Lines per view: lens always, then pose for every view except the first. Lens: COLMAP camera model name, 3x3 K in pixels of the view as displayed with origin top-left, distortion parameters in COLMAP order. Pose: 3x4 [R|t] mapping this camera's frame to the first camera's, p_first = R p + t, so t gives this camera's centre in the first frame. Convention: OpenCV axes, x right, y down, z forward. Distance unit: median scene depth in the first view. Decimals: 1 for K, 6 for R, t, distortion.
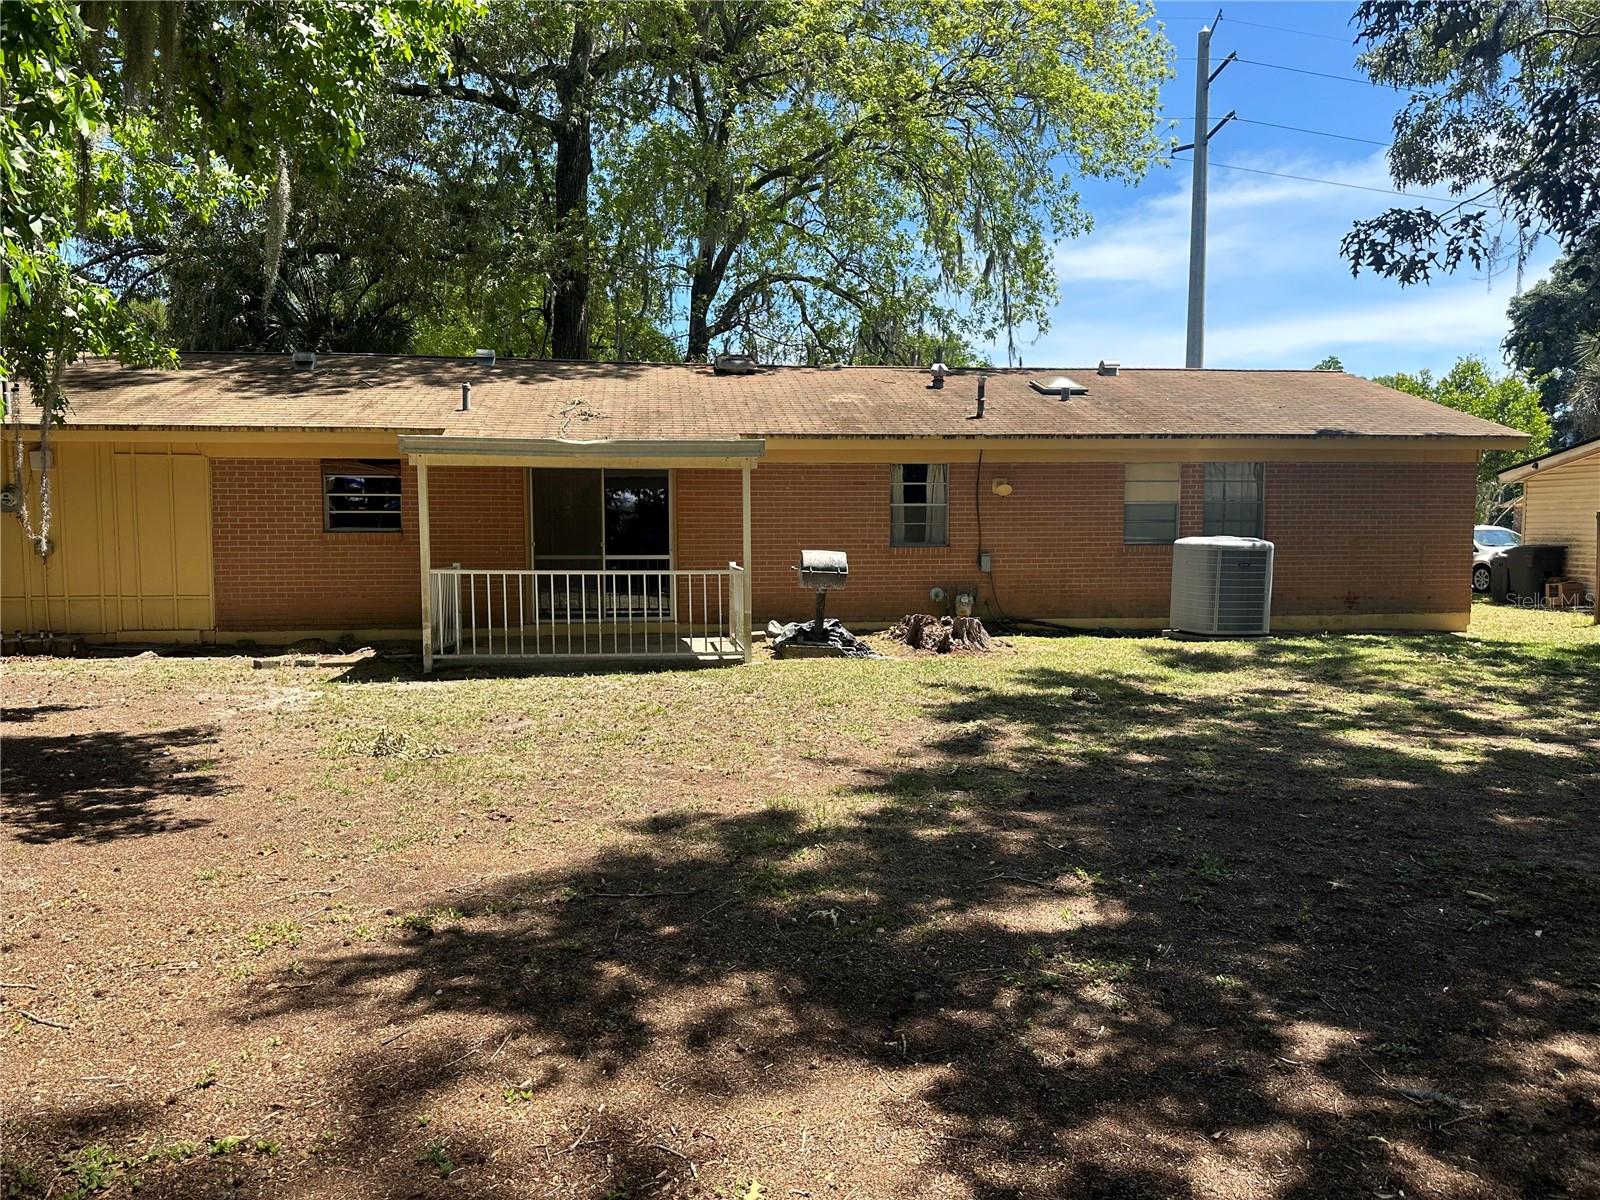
lens RADIAL K [[1123.8, 0, 789.9], [0, 1123.8, 599.1], [0, 0, 1]] dist [0.076396, -0.090590]
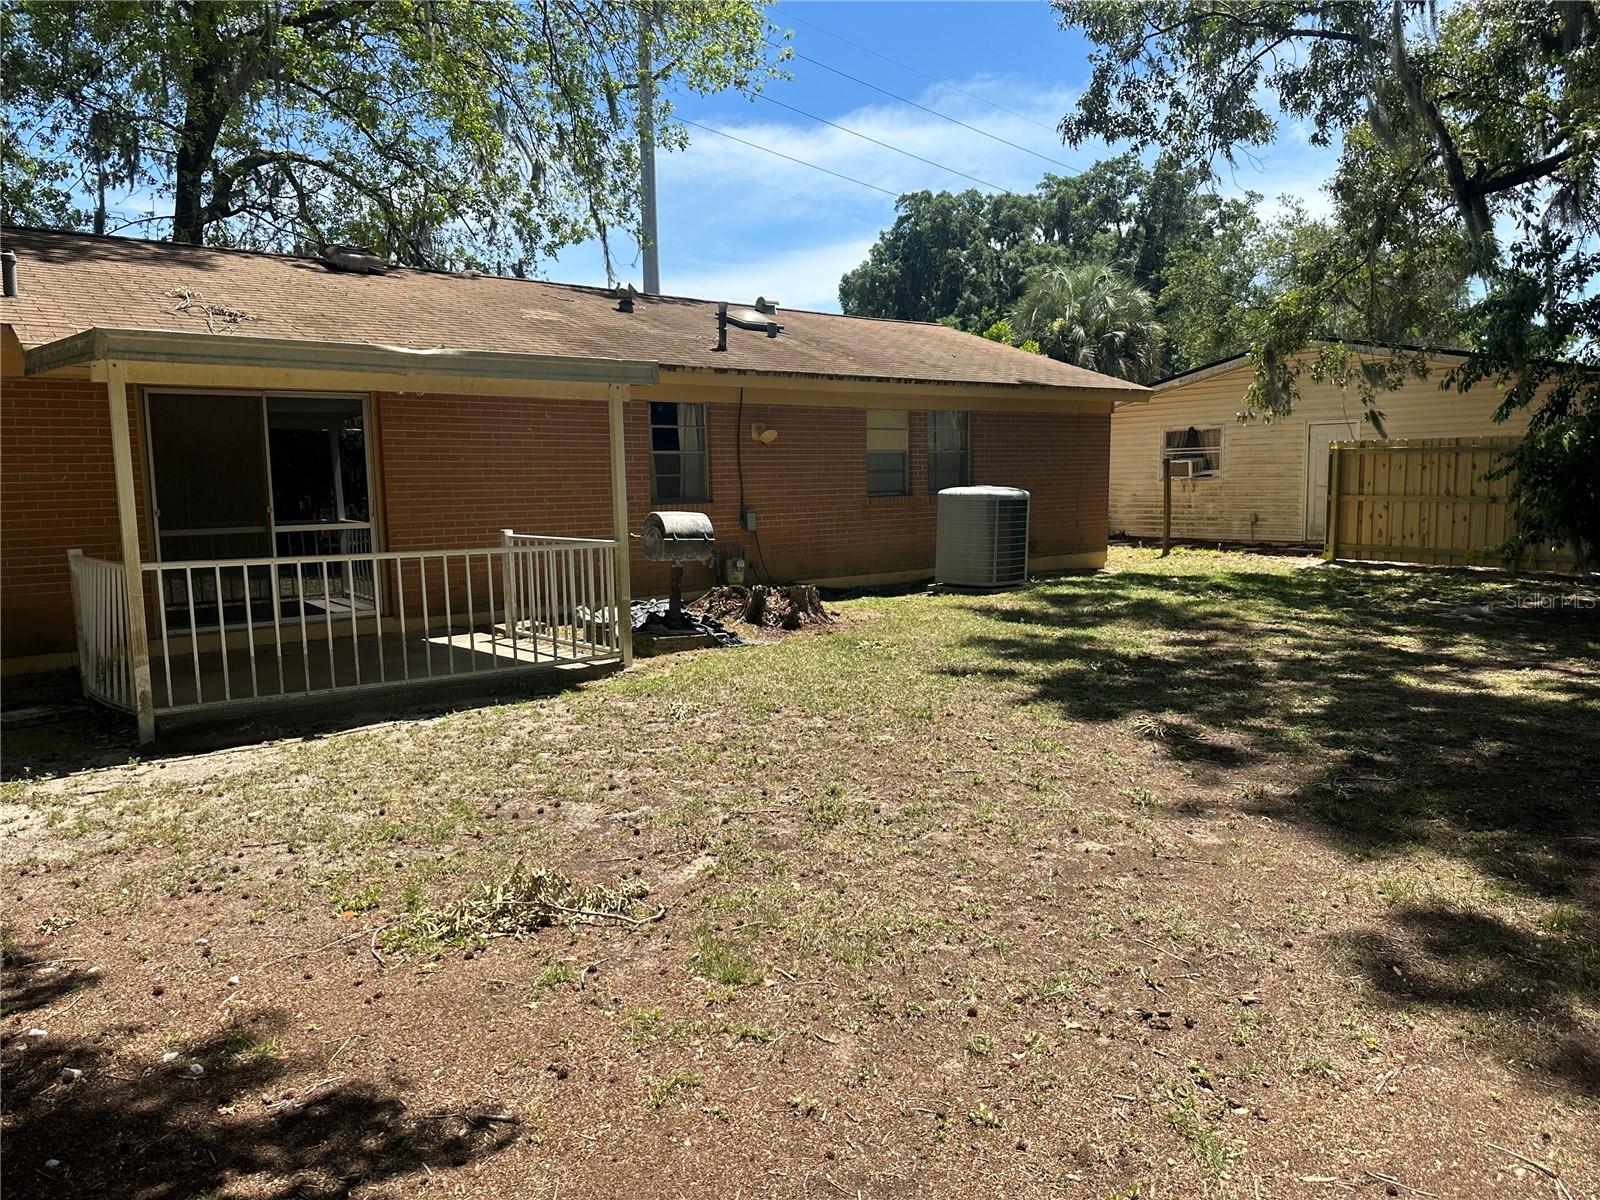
lens RADIAL K [[1123.8, 0, 803.7], [0, 1123.8, 606.0], [0, 0, 1]] dist [0.076396, -0.090590]
pose [[0.839365, -0.071898, 0.538792, -0.271864], [0.044387, 0.996969, 0.063889, -0.020471], [-0.541752, -0.029711, 0.840013, 0.256761]]
